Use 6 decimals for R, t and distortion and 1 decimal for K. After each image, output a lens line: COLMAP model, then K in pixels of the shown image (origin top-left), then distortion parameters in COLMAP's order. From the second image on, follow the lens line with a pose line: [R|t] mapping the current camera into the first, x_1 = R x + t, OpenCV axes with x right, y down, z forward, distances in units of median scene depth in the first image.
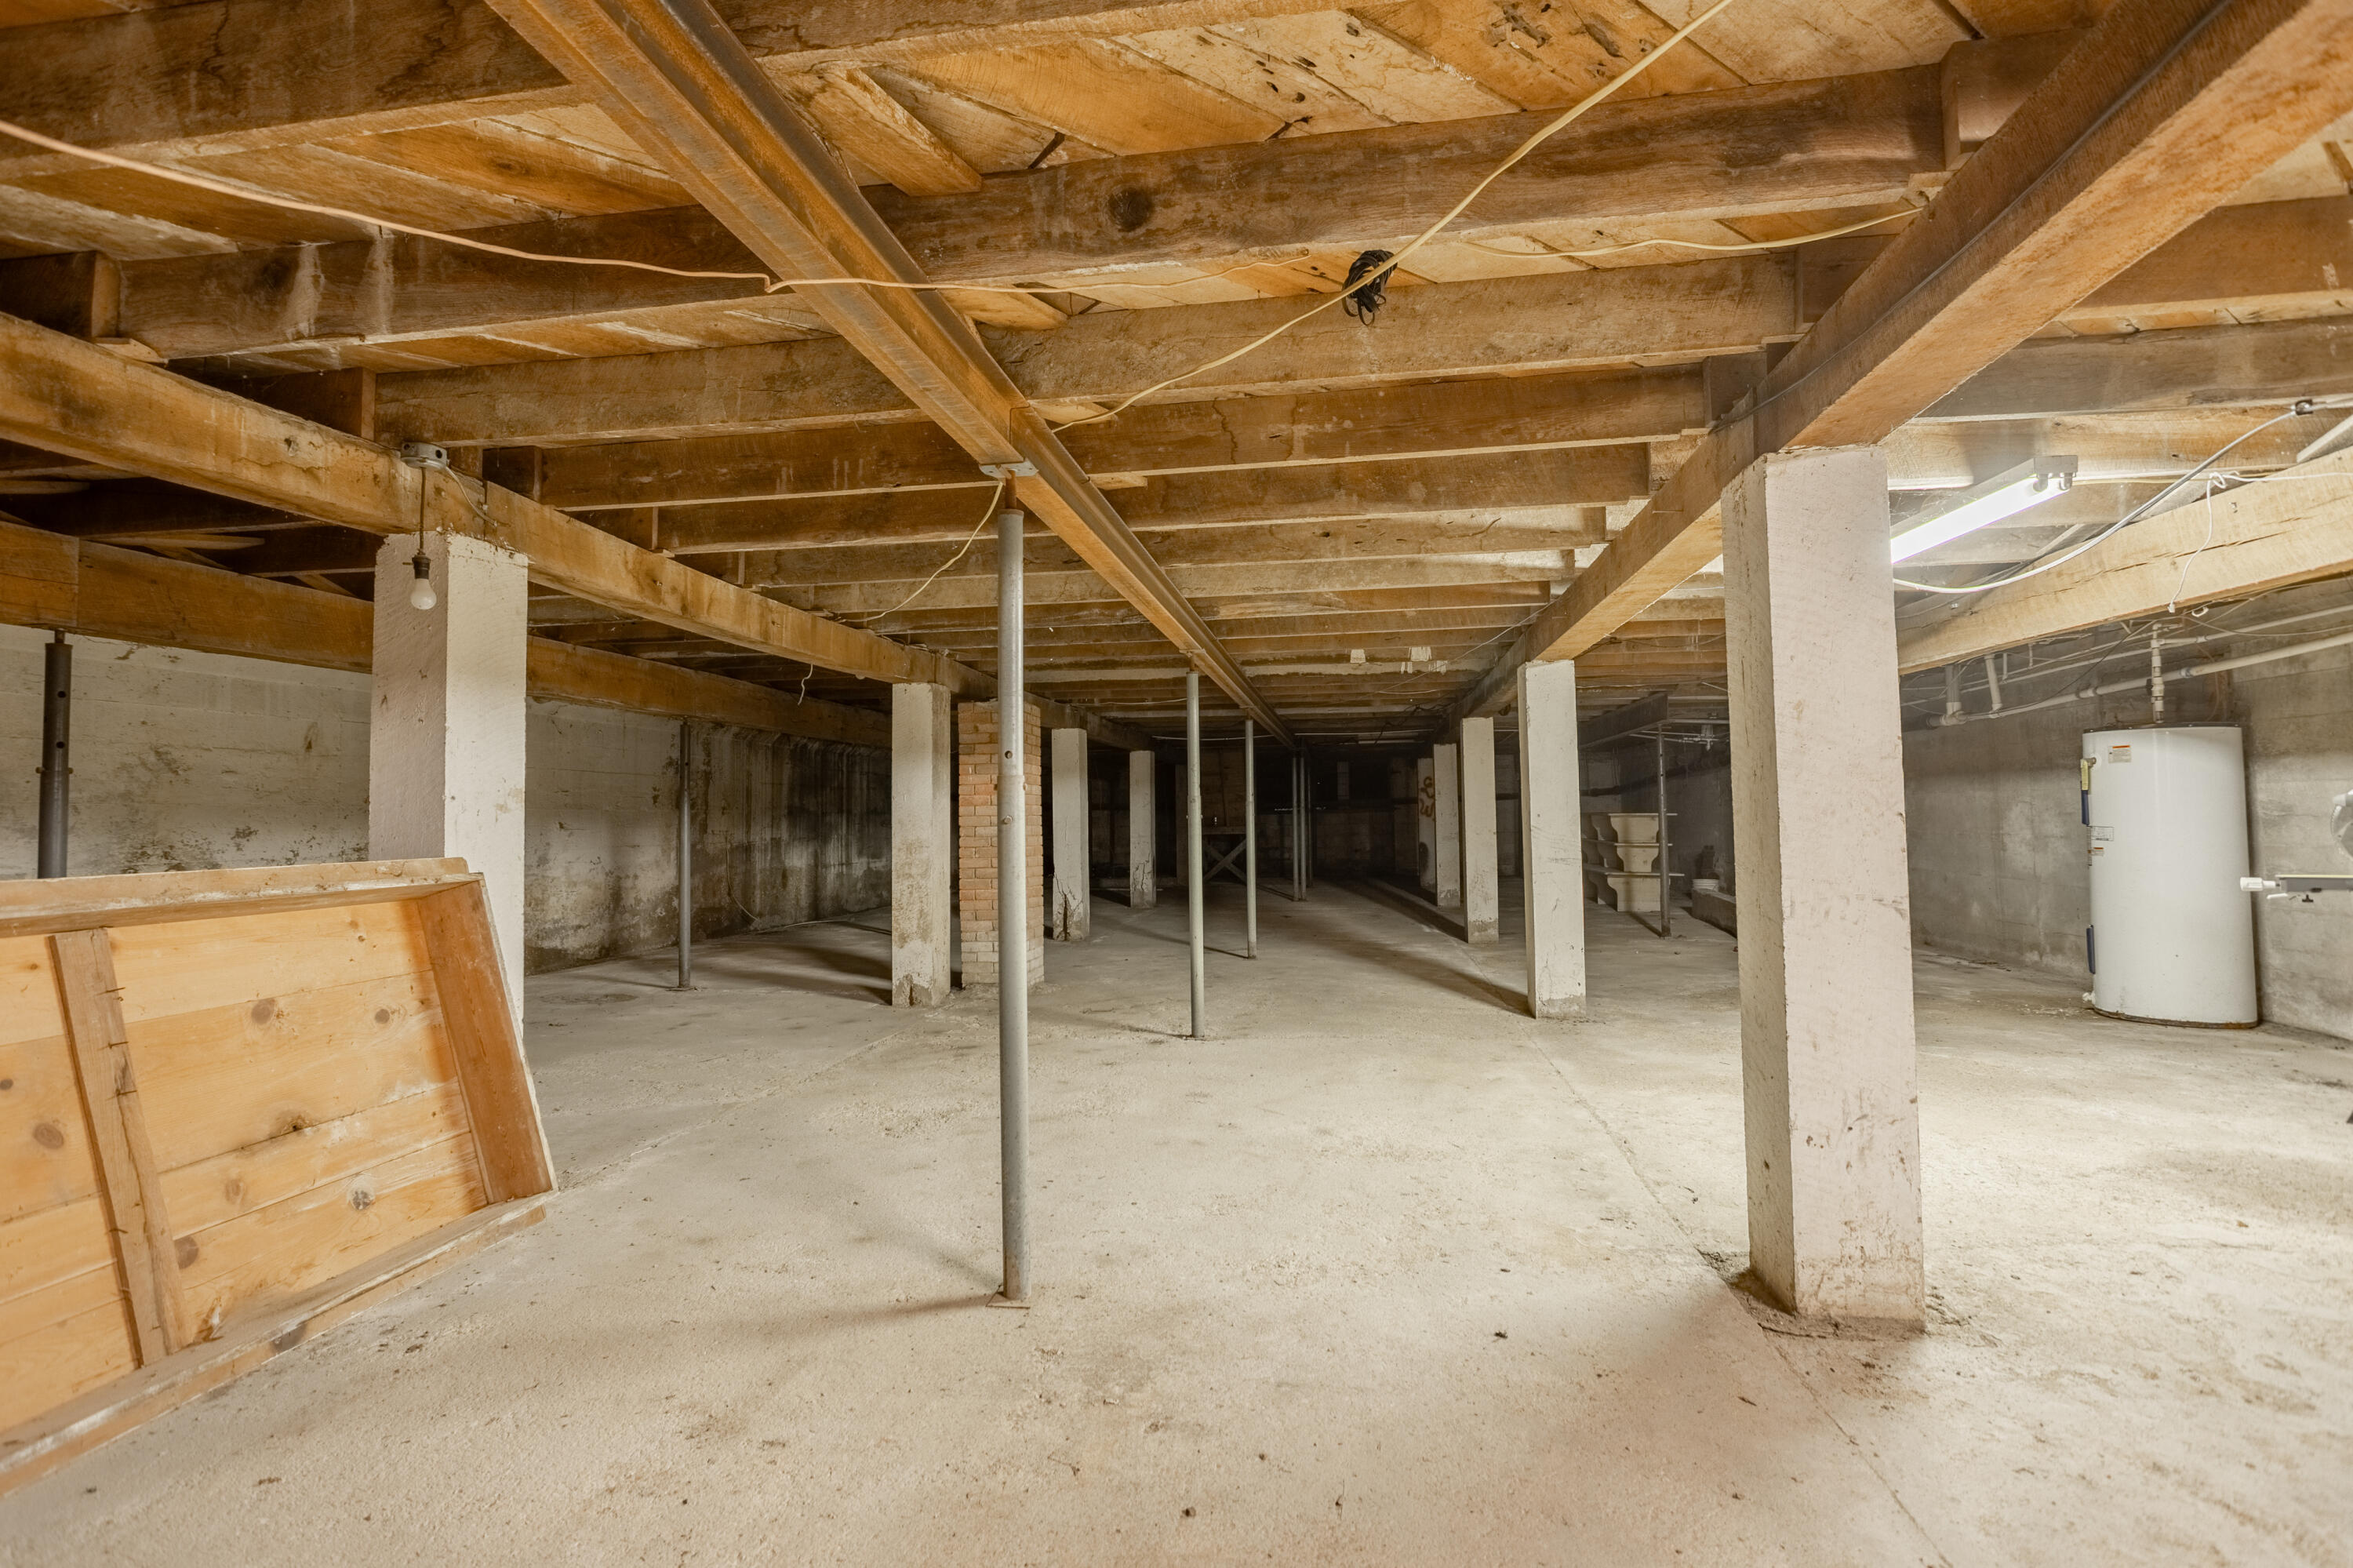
lens RADIAL K [[1124.6, 0, 1158.6], [0, 1124.6, 787.8], [0, 0, 1]] dist [-0.057791, 0.035390]
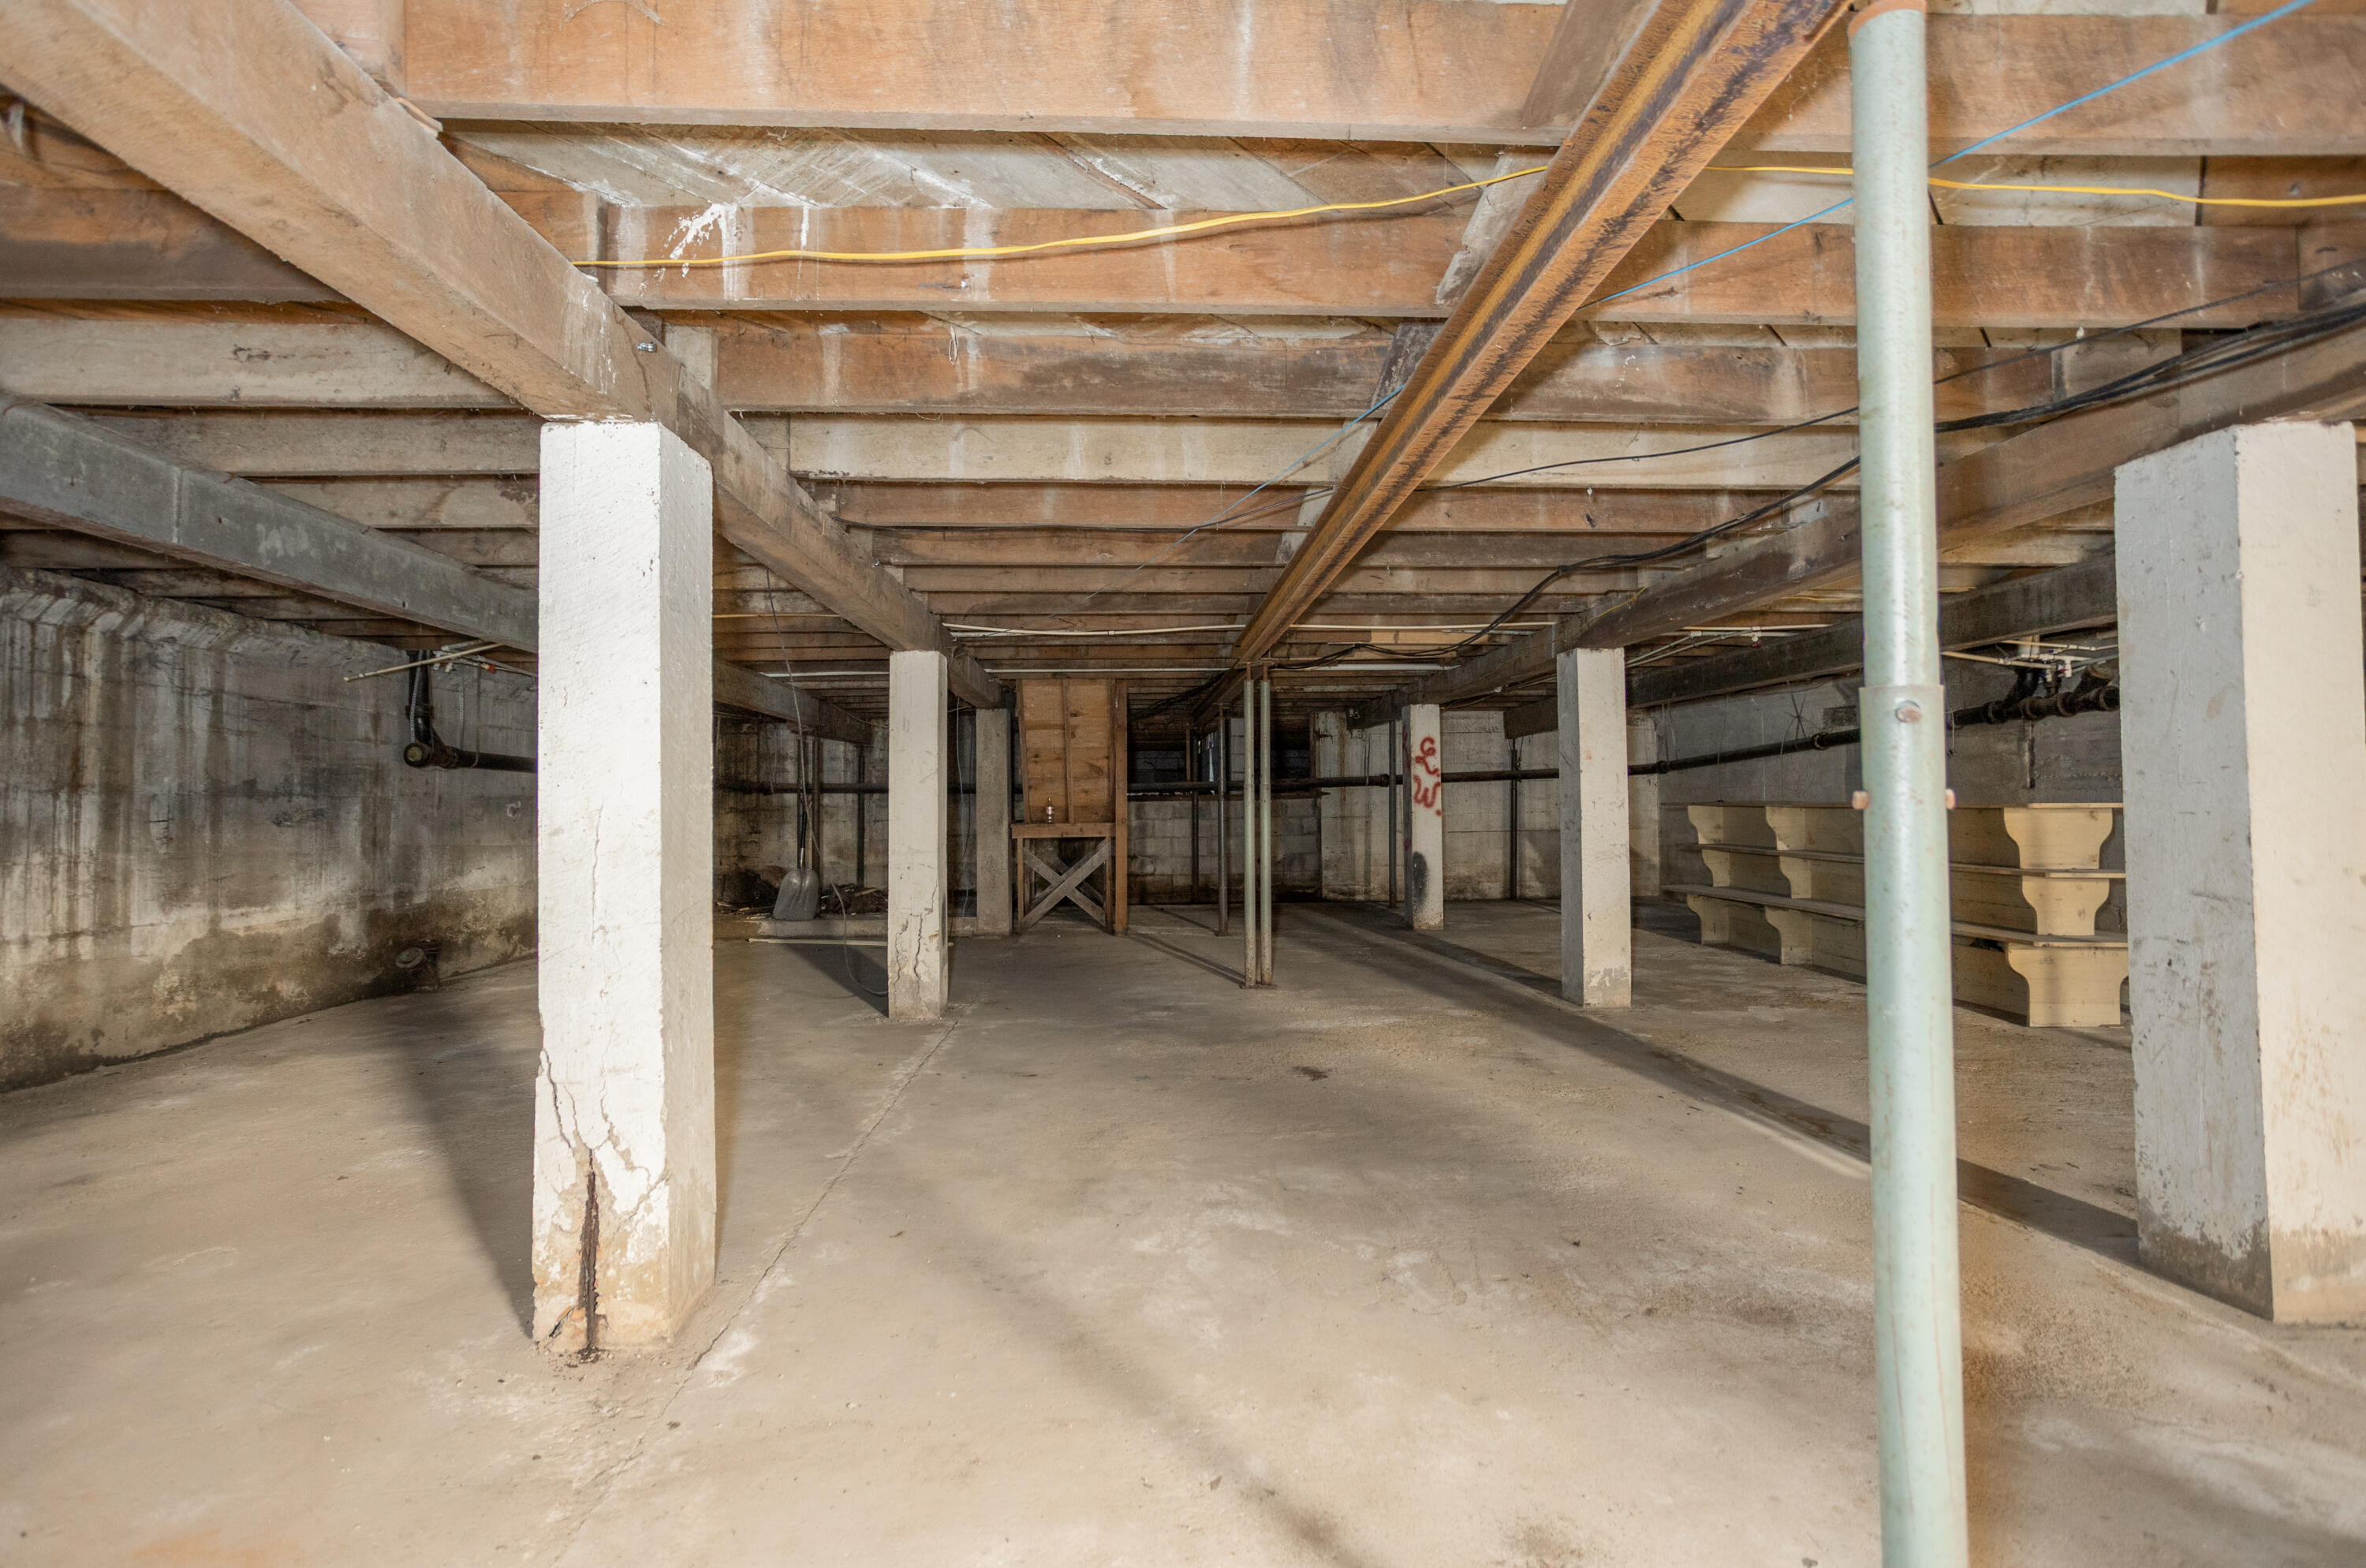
lens RADIAL K [[1130.9, 0, 1165.0], [0, 1130.9, 787.9], [0, 0, 1]] dist [-0.057791, 0.035390]
pose [[0.977910, 0.007674, 0.208885, -0.013889], [-0.010249, 0.999884, 0.011247, 0.015279], [-0.208774, -0.013140, 0.977876, 0.641353]]
